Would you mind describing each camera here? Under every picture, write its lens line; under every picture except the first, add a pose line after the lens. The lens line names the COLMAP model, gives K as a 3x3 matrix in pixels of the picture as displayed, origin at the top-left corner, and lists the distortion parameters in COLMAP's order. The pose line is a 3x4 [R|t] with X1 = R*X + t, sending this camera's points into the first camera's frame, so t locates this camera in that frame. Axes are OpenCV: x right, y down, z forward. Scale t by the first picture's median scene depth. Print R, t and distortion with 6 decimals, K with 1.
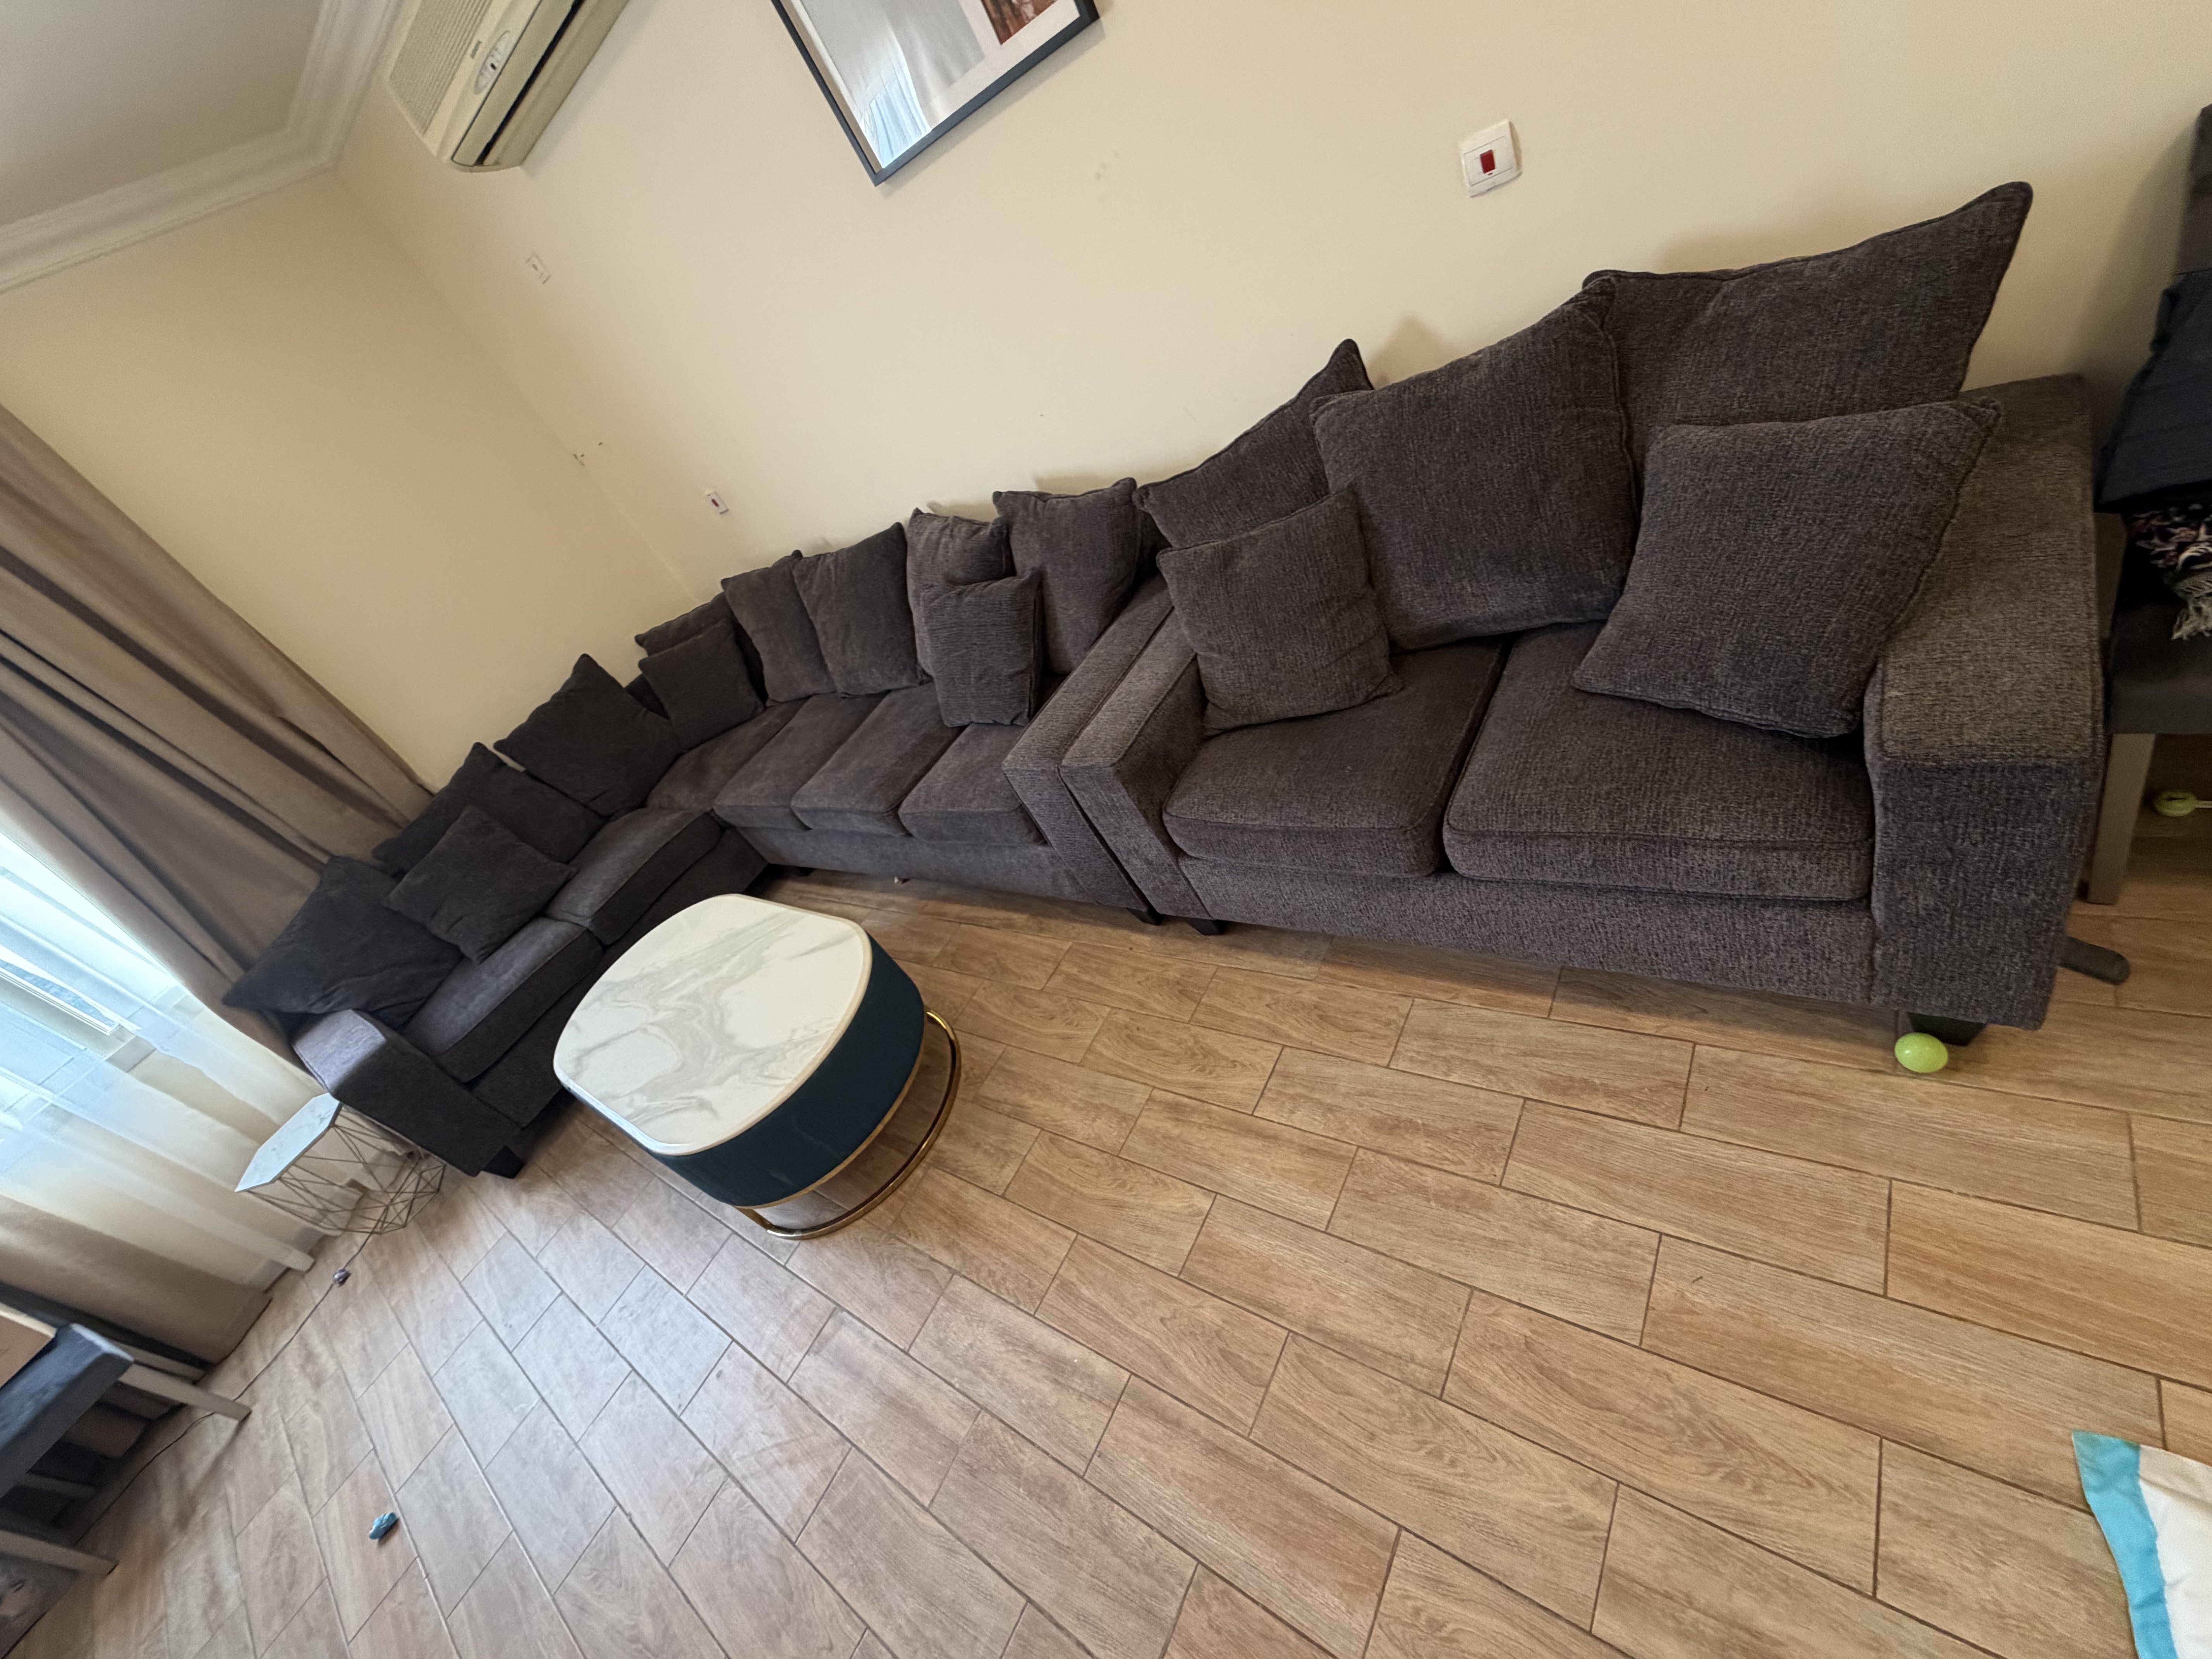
lens RADIAL K [[893.1, 0, 1106.0], [0, 893.1, 829.5], [0, 0, 1]] dist [0.001868, 0.000738]
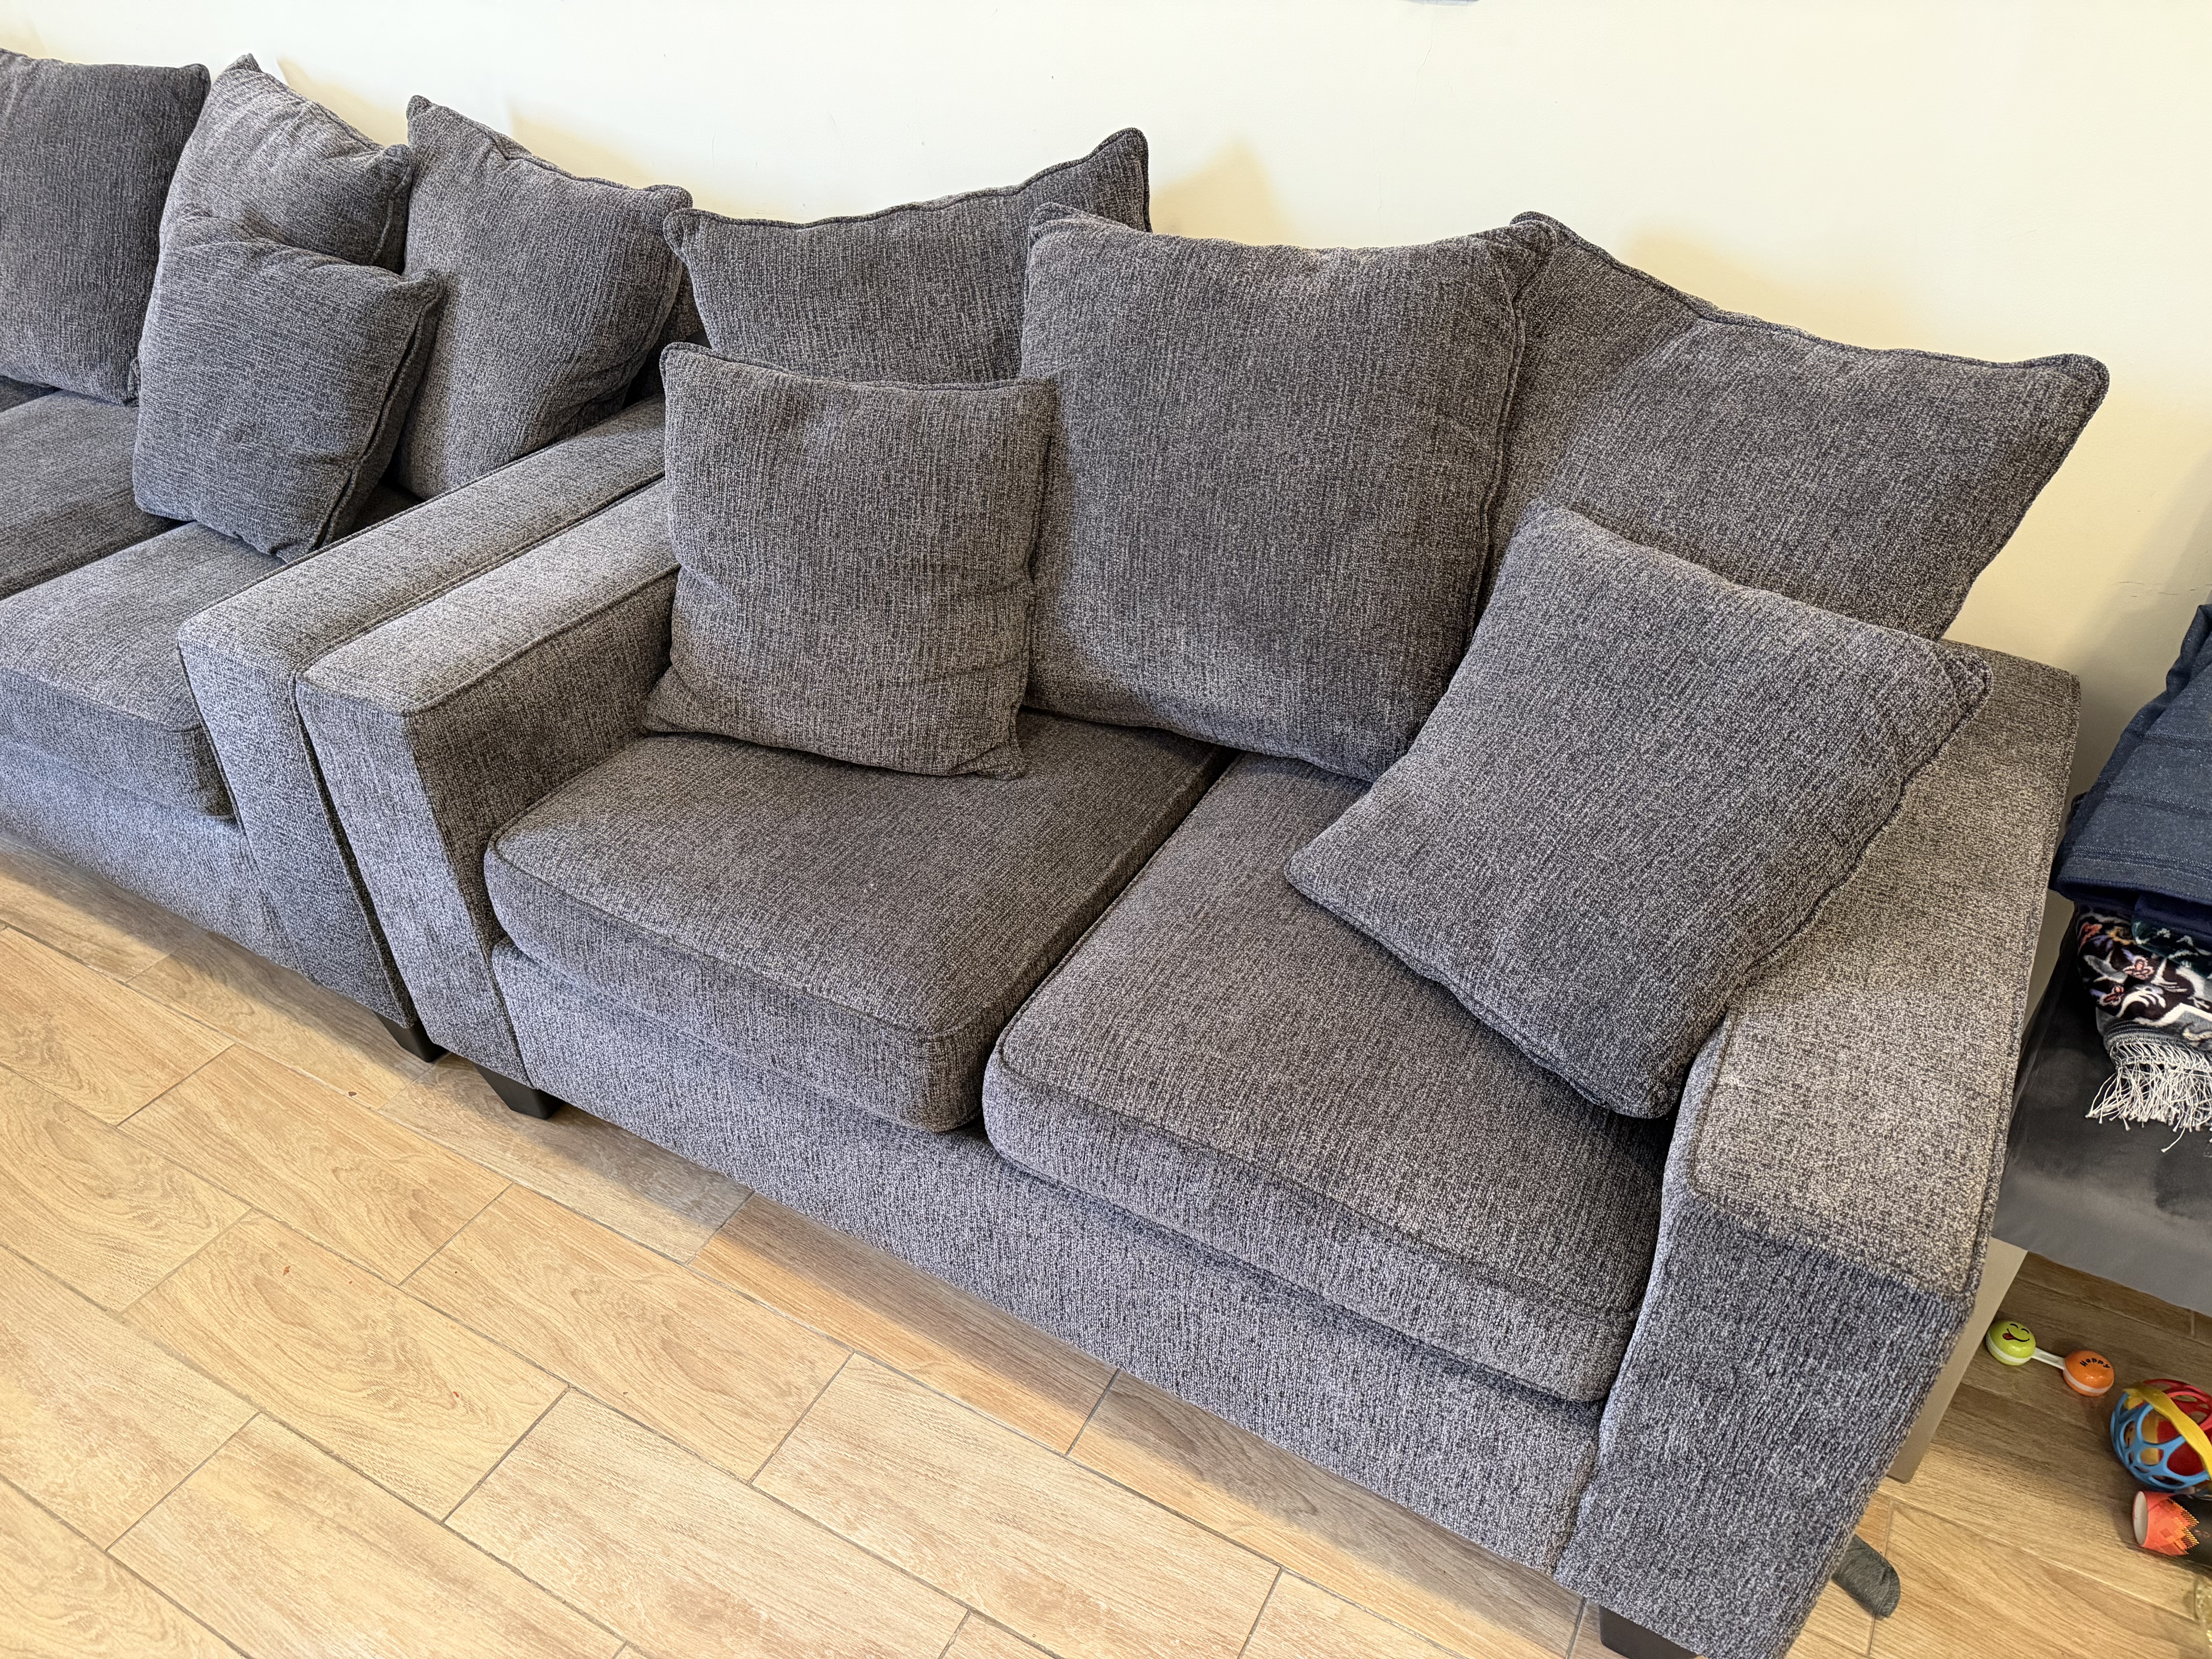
lens RADIAL K [[1543.7, 0, 1096.1], [0, 1543.7, 831.7], [0, 0, 1]] dist [0.056466, -0.065214]
pose [[0.889109, 0.330249, 0.316892, 0.091811], [-0.312937, 0.943879, -0.105652, -0.042378], [-0.333999, -0.005231, 0.942559, 0.121298]]
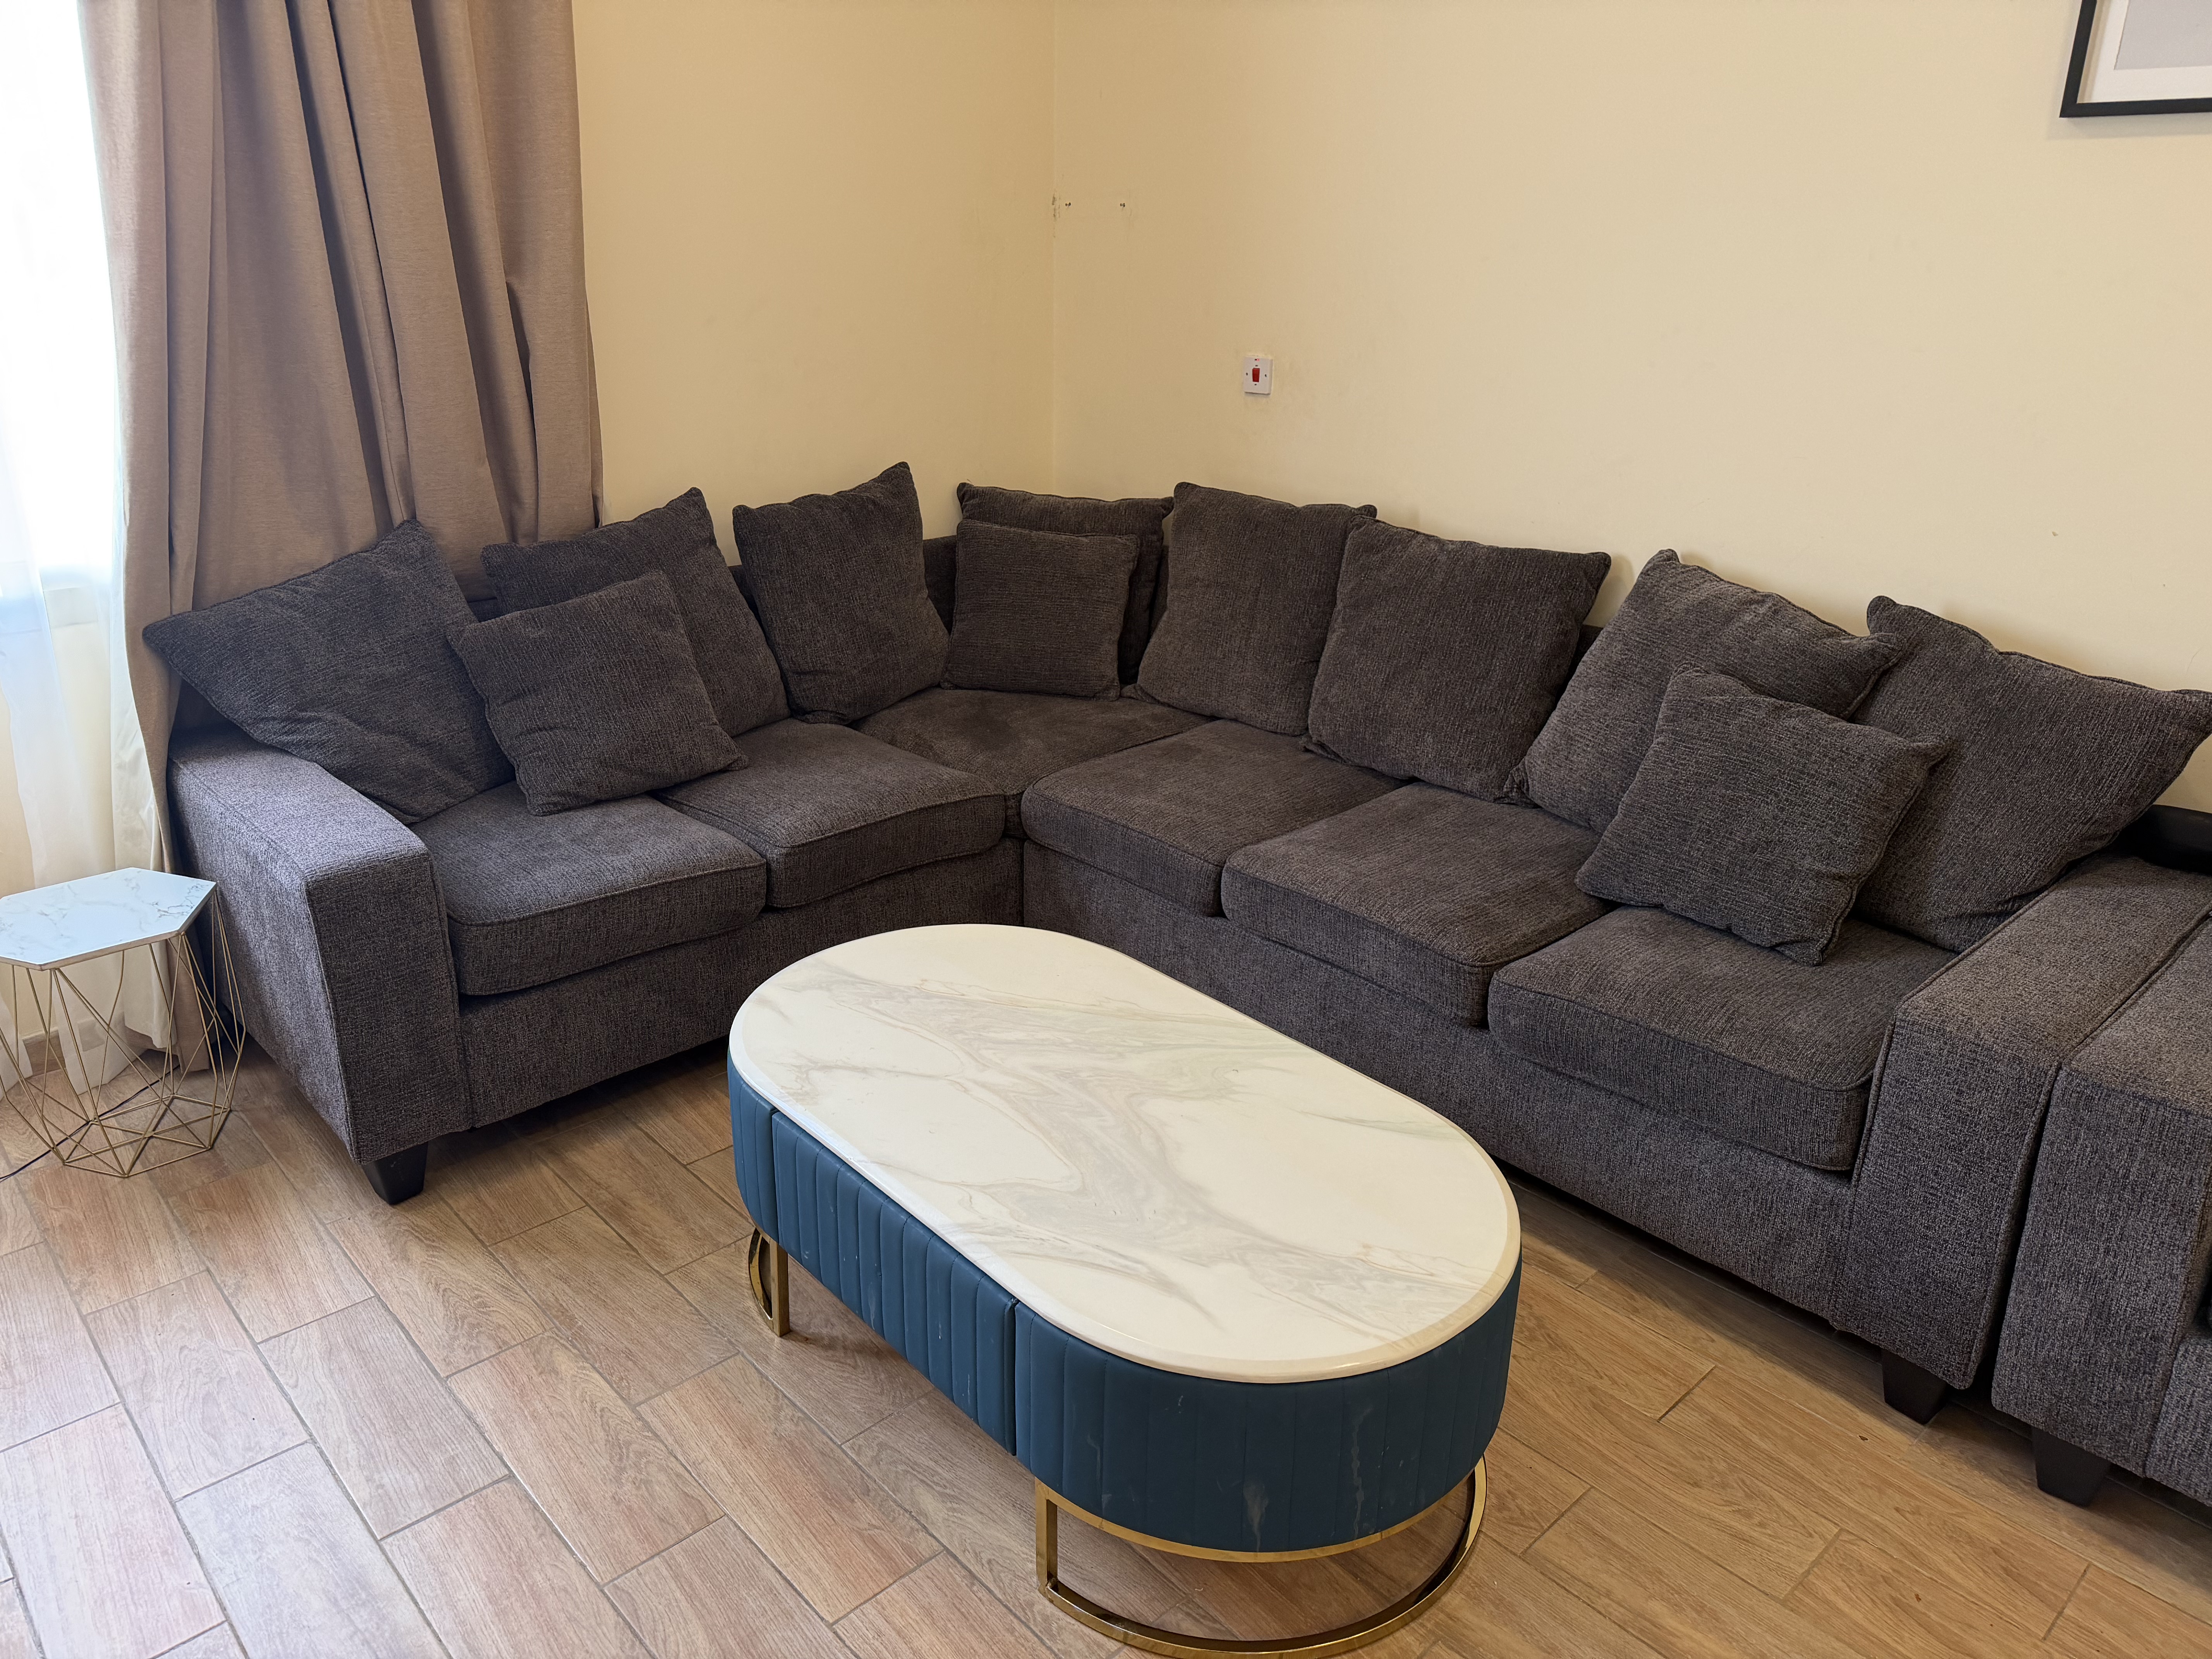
lens RADIAL K [[1543.7, 0, 1096.1], [0, 1543.7, 831.7], [0, 0, 1]] dist [0.056466, -0.065214]
pose [[0.859550, 0.510043, -0.032105, -0.651317], [-0.503214, 0.833733, -0.227301, 0.349356], [-0.089166, 0.211532, 0.973295, 0.112166]]
